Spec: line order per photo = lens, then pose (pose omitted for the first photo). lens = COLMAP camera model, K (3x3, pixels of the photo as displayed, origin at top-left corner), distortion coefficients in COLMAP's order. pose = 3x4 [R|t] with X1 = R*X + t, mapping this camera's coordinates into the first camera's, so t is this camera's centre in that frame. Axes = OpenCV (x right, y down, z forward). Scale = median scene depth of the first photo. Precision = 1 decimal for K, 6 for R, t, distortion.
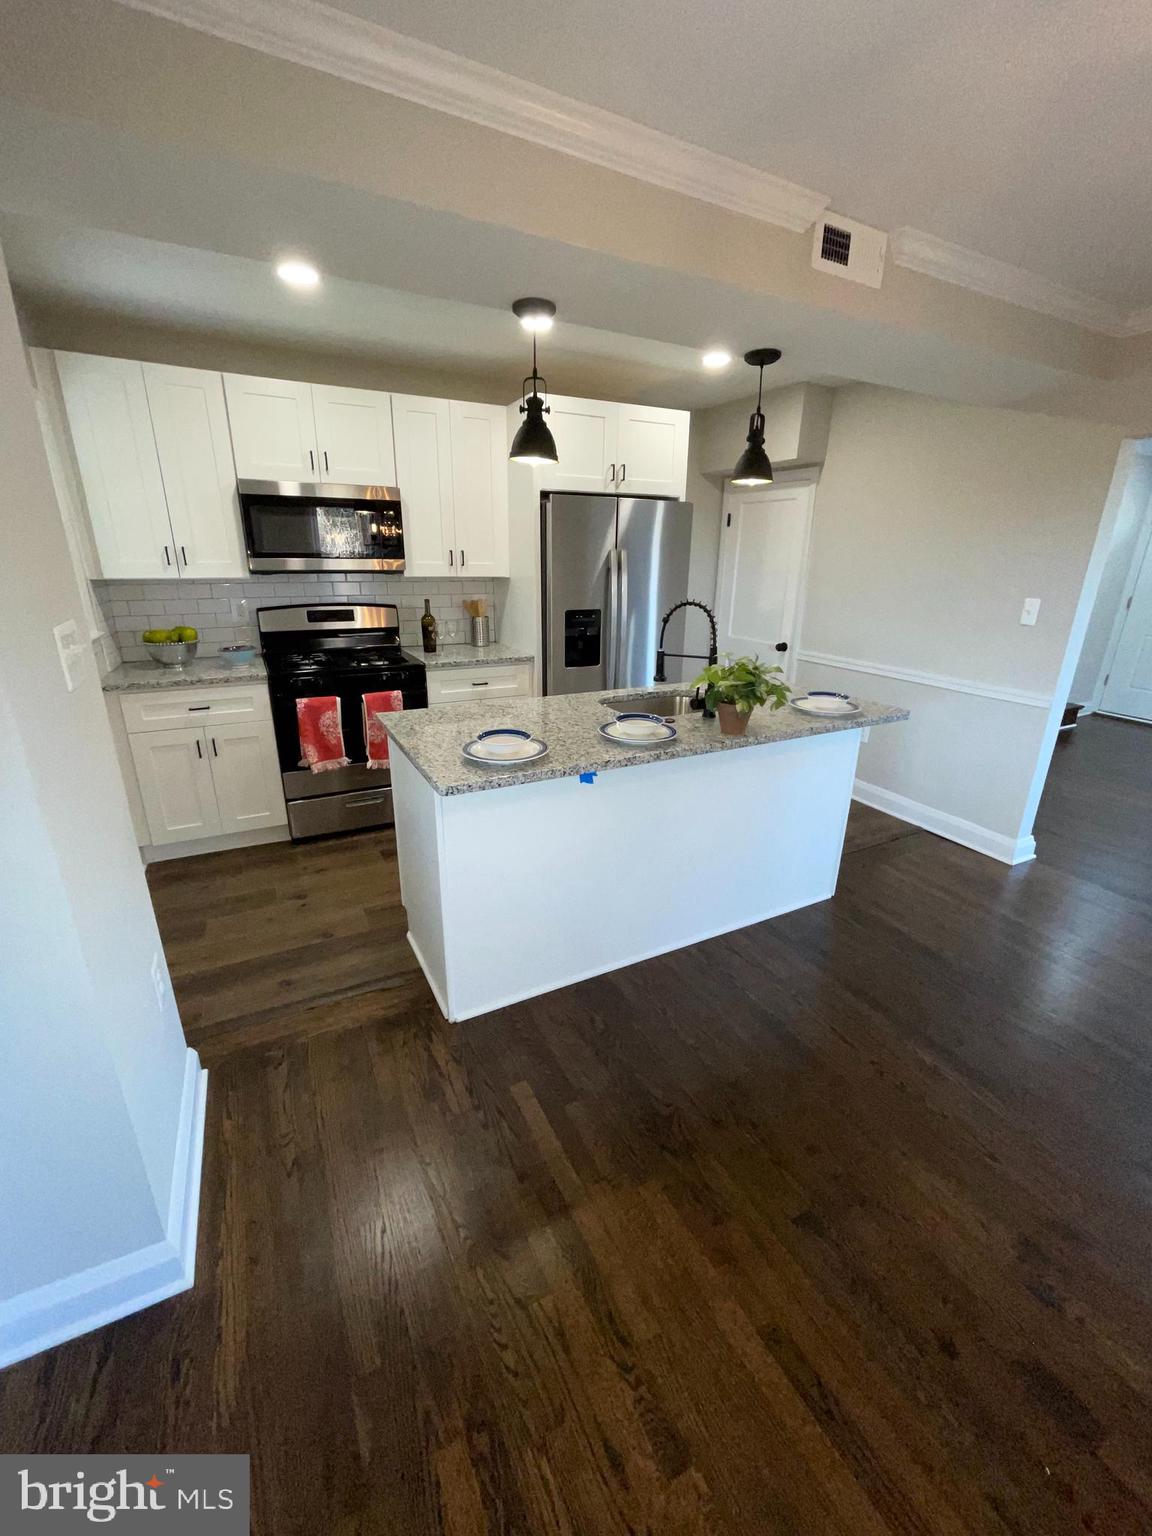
lens RADIAL K [[625.3, 0, 572.6], [0, 625.3, 770.7], [0, 0, 1]] dist [0.002106, 0.000421]
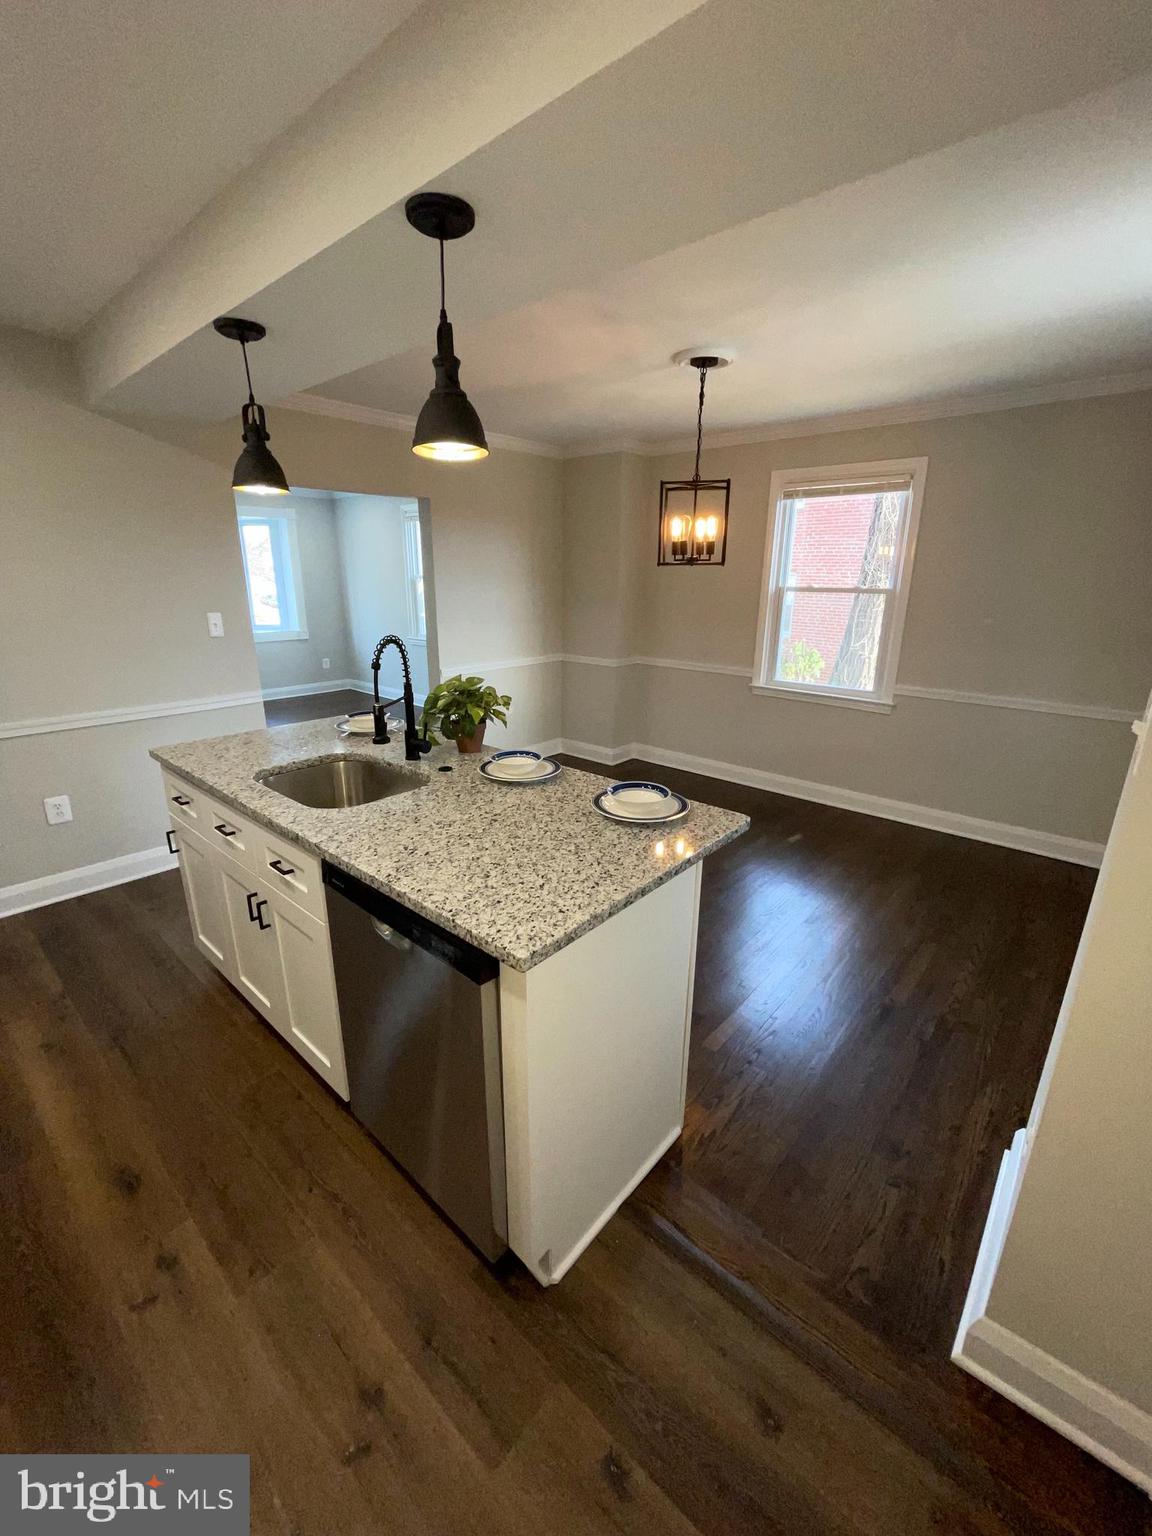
lens RADIAL K [[625.3, 0, 572.6], [0, 625.3, 770.7], [0, 0, 1]] dist [0.002106, 0.000421]
pose [[-0.360103, -0.299164, 0.883644, -0.693068], [0.292722, 0.863121, 0.411506, -0.386454], [-0.885799, 0.406846, -0.223241, 1.026182]]
